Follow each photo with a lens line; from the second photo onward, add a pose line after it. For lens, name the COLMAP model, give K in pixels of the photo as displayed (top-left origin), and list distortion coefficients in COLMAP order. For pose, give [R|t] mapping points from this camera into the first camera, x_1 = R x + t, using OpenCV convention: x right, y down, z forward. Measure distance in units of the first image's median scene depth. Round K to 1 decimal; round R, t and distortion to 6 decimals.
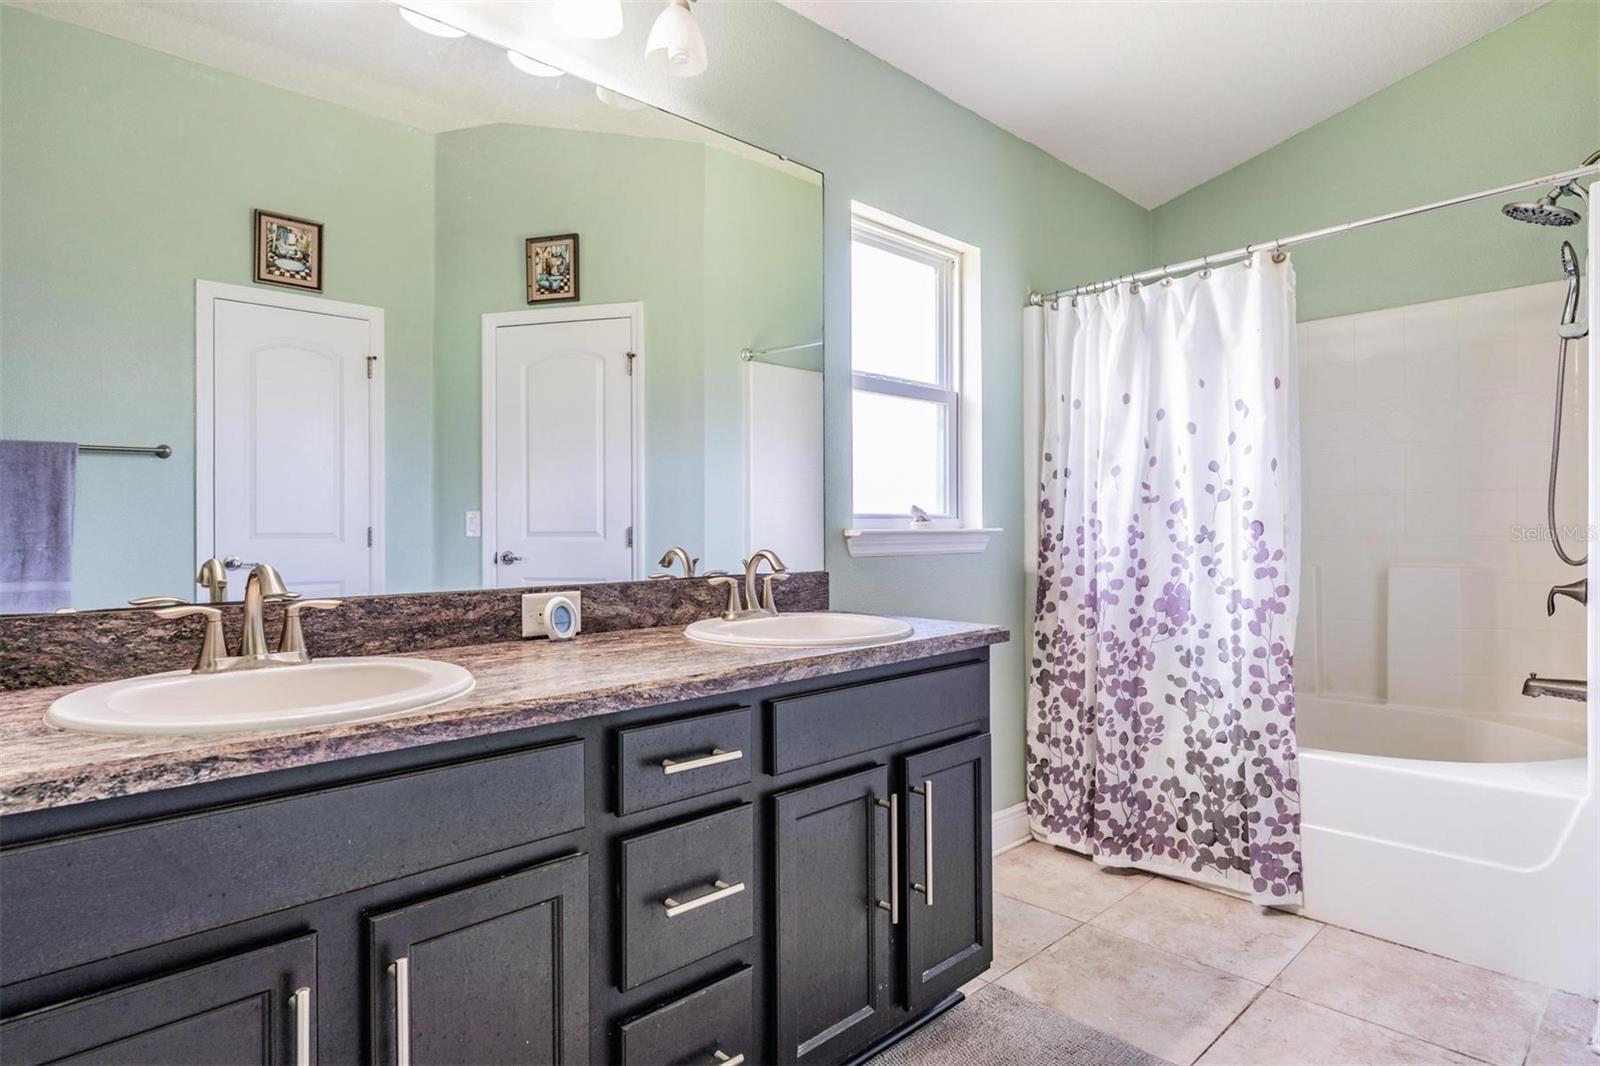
lens RADIAL K [[864.6, 0, 786.7], [0, 864.6, 533.3], [0, 0, 1]] dist [-0.008637, 0.002613]
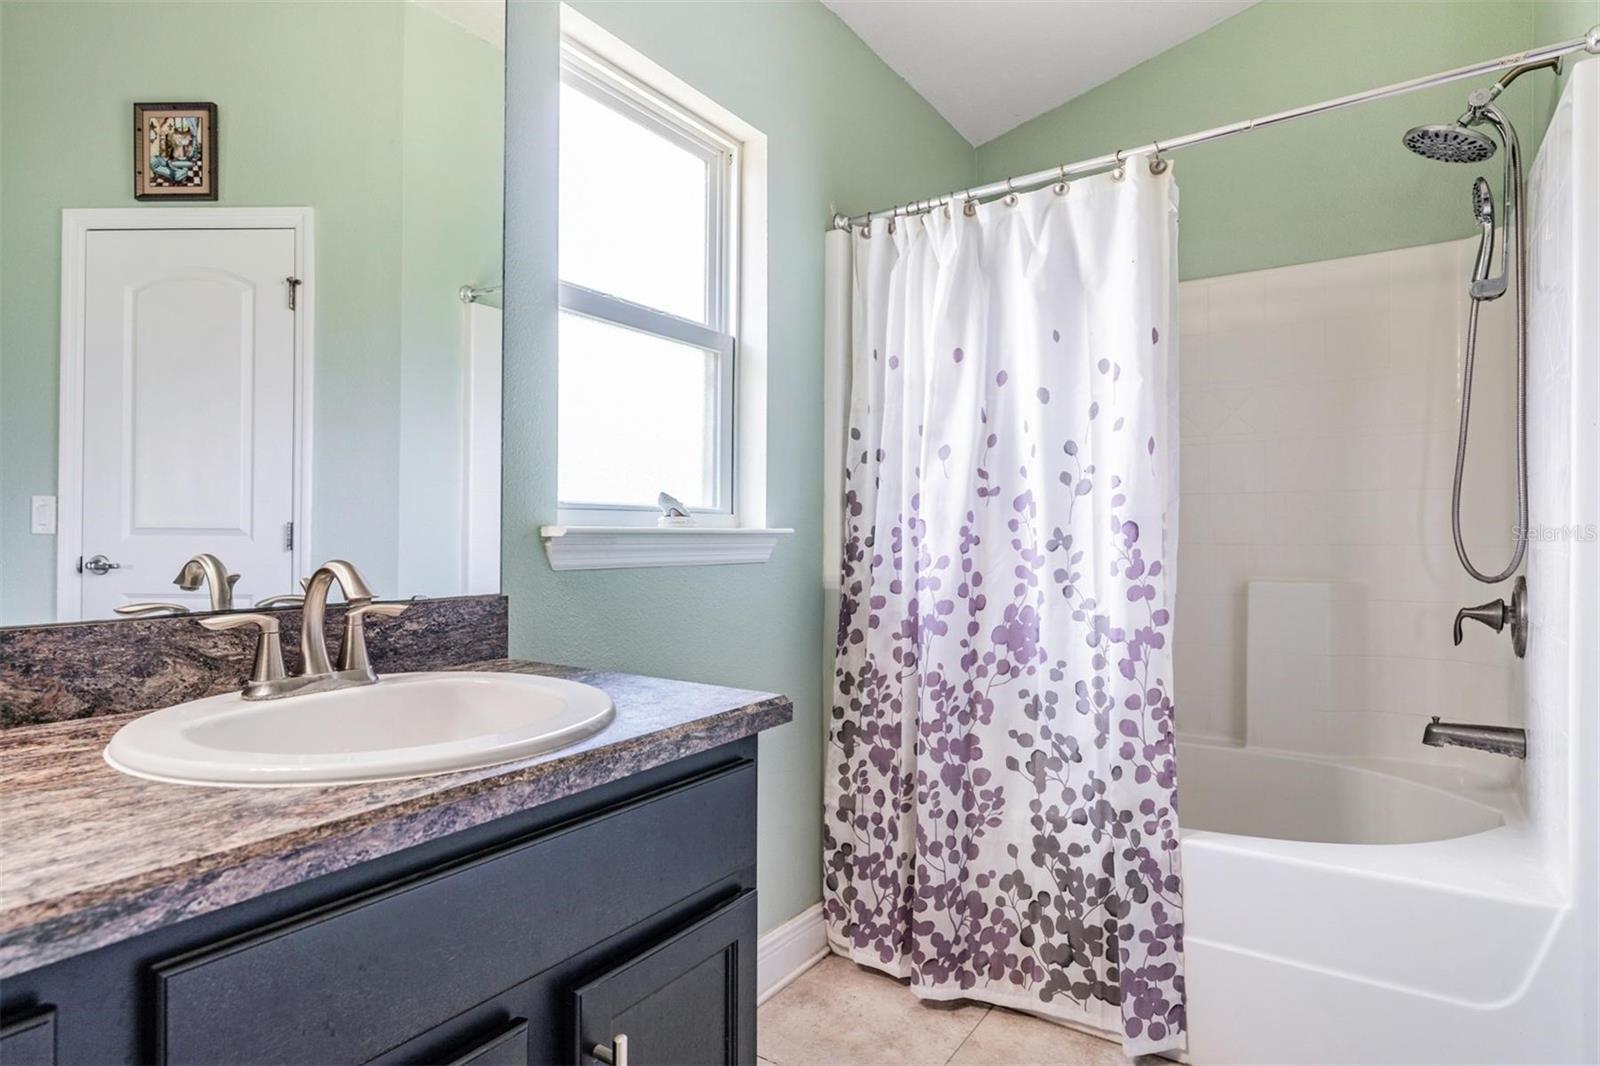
lens RADIAL K [[864.6, 0, 800.7], [0, 864.6, 531.1], [0, 0, 1]] dist [-0.008637, 0.002613]
pose [[0.972075, 0.011910, 0.234368, 0.096841], [-0.010223, 0.999912, -0.008410, 0.002426], [-0.234447, 0.005779, 0.972112, 0.334110]]
